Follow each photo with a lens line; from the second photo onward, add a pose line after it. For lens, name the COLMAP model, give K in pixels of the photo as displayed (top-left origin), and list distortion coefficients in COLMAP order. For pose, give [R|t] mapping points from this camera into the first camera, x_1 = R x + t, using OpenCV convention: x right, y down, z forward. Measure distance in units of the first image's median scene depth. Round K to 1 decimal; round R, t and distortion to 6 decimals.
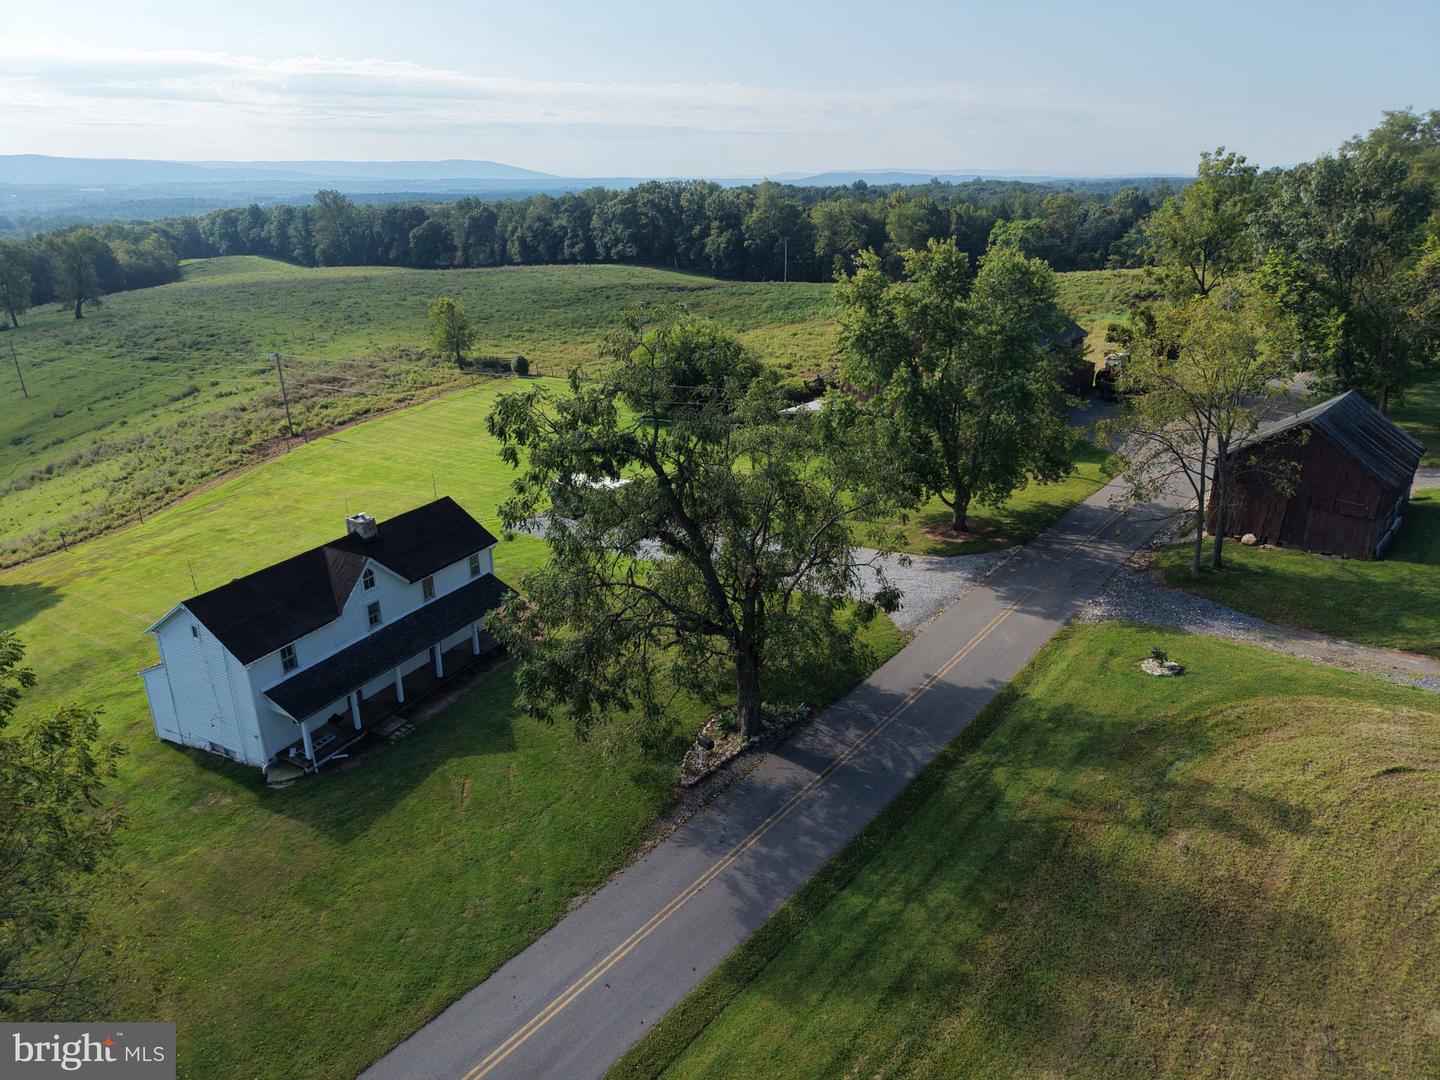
lens RADIAL K [[962.1, 0, 721.8], [0, 962.1, 537.0], [0, 0, 1]] dist [0.028163, -0.029025]
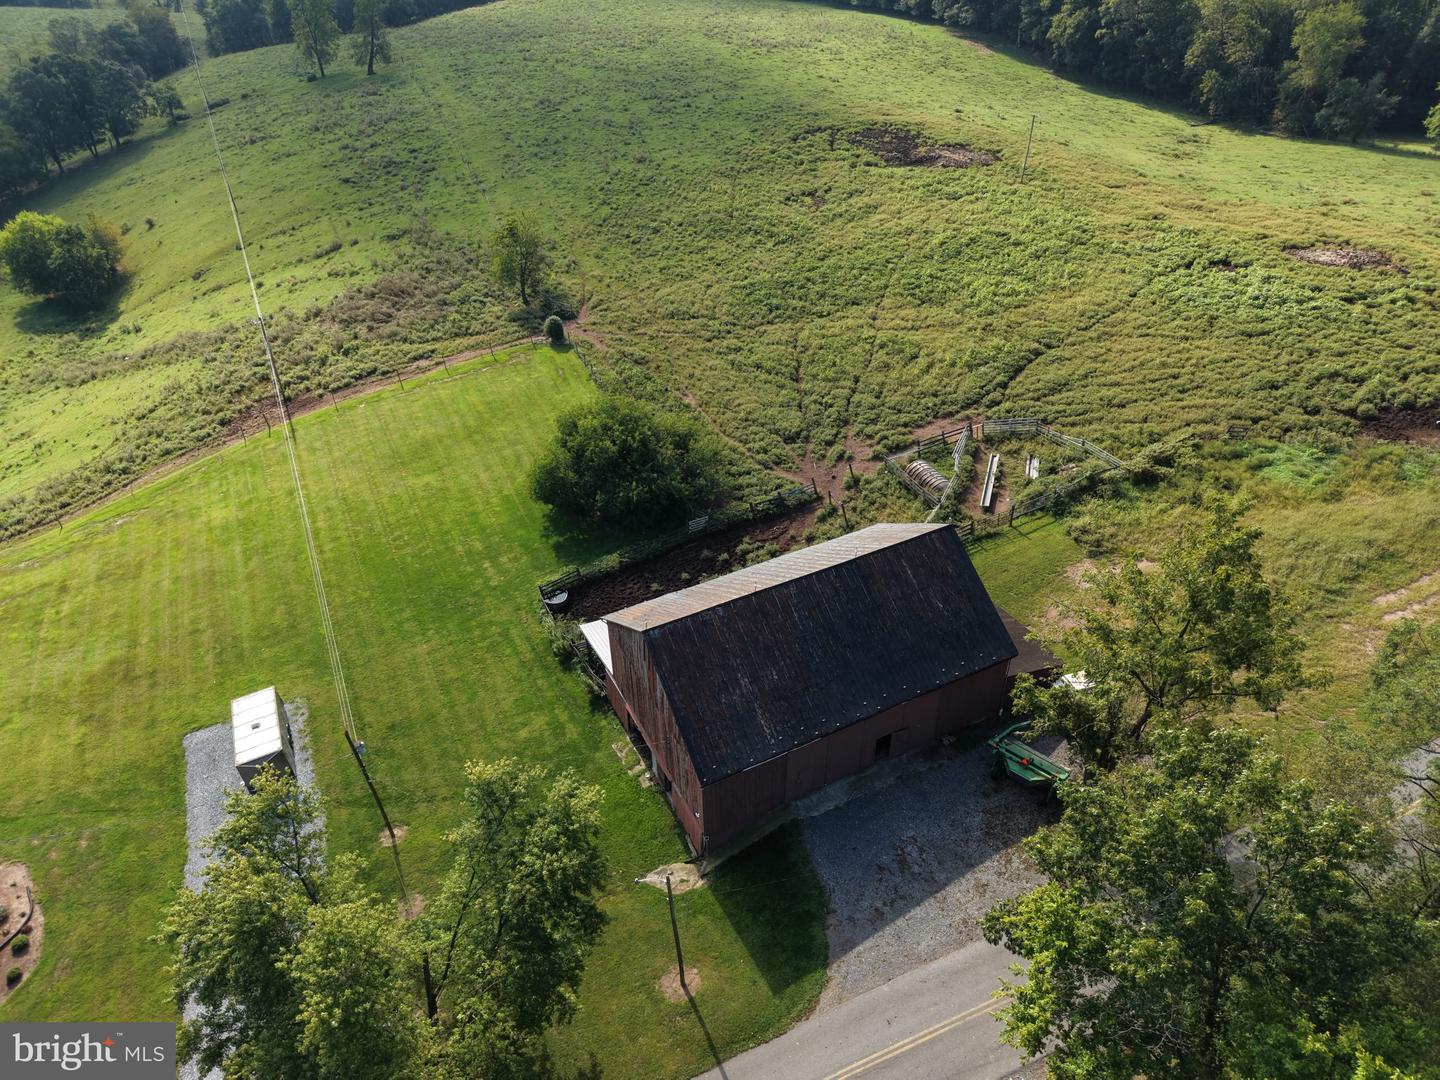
lens RADIAL K [[962.1, 0, 722.2], [0, 962.1, 543.1], [0, 0, 1]] dist [0.028163, -0.029025]
pose [[0.903799, 0.267521, -0.334036, 0.792190], [-0.153434, 0.931203, 0.330634, -0.917931], [0.399507, -0.247574, 0.882667, 0.751673]]
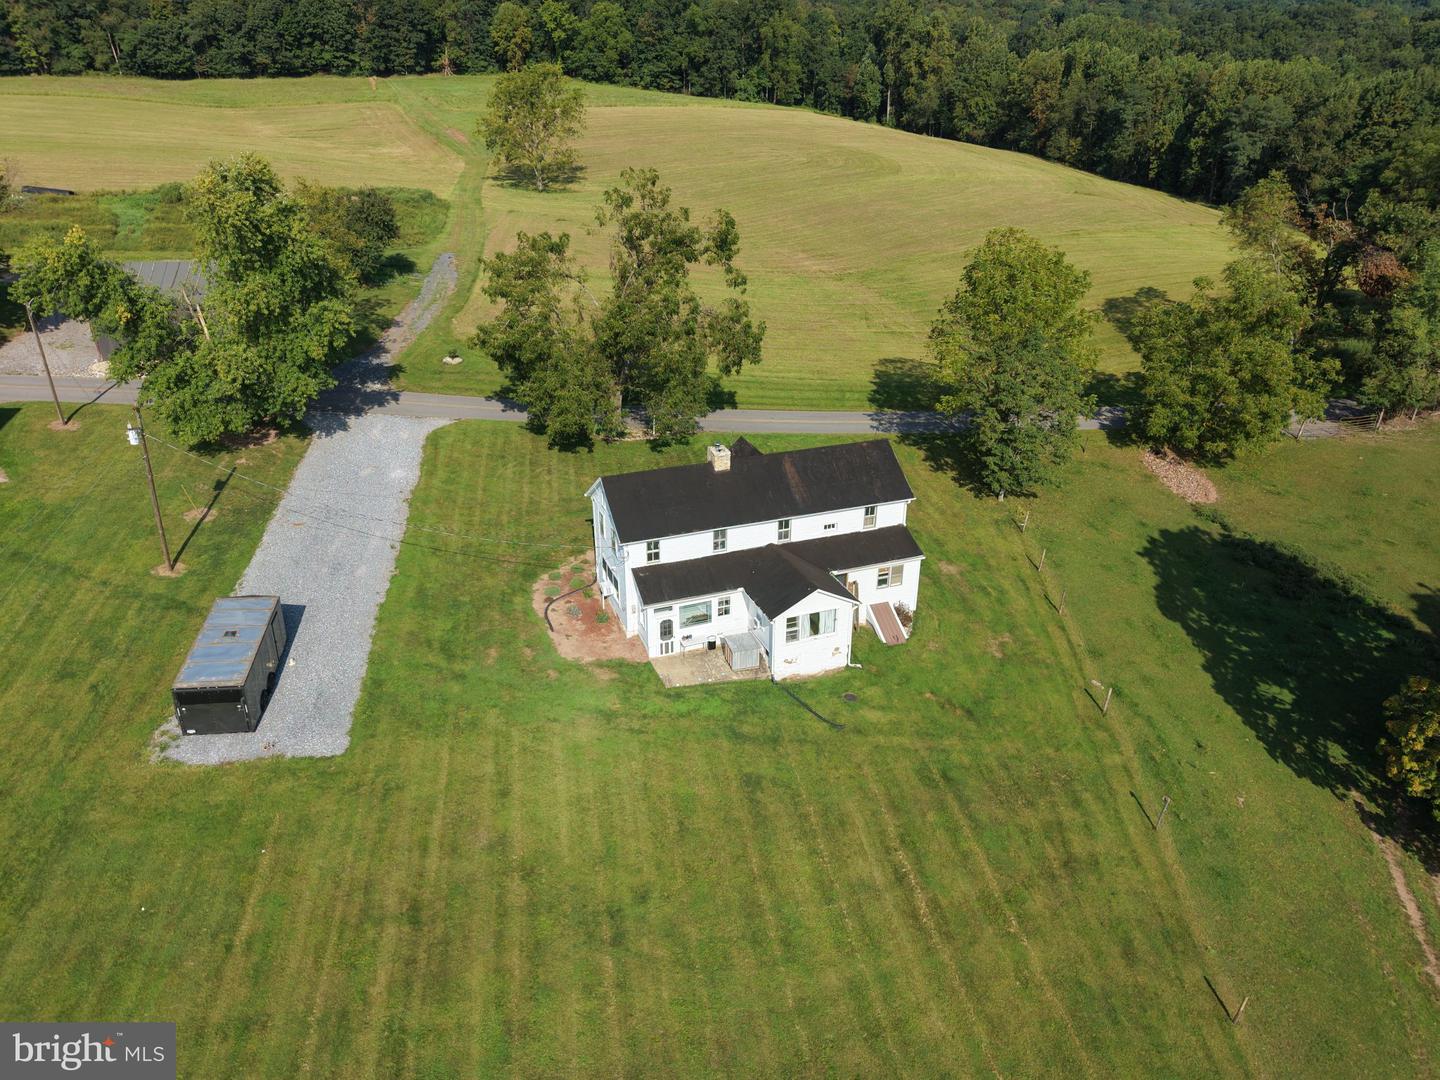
lens RADIAL K [[962.1, 0, 724.7], [0, 962.1, 532.2], [0, 0, 1]] dist [0.028163, -0.029025]
pose [[-0.753306, -0.274600, 0.597600, -1.145628], [0.229542, 0.741741, 0.630183, -0.670600], [-0.616312, 0.611895, -0.495726, 1.770094]]
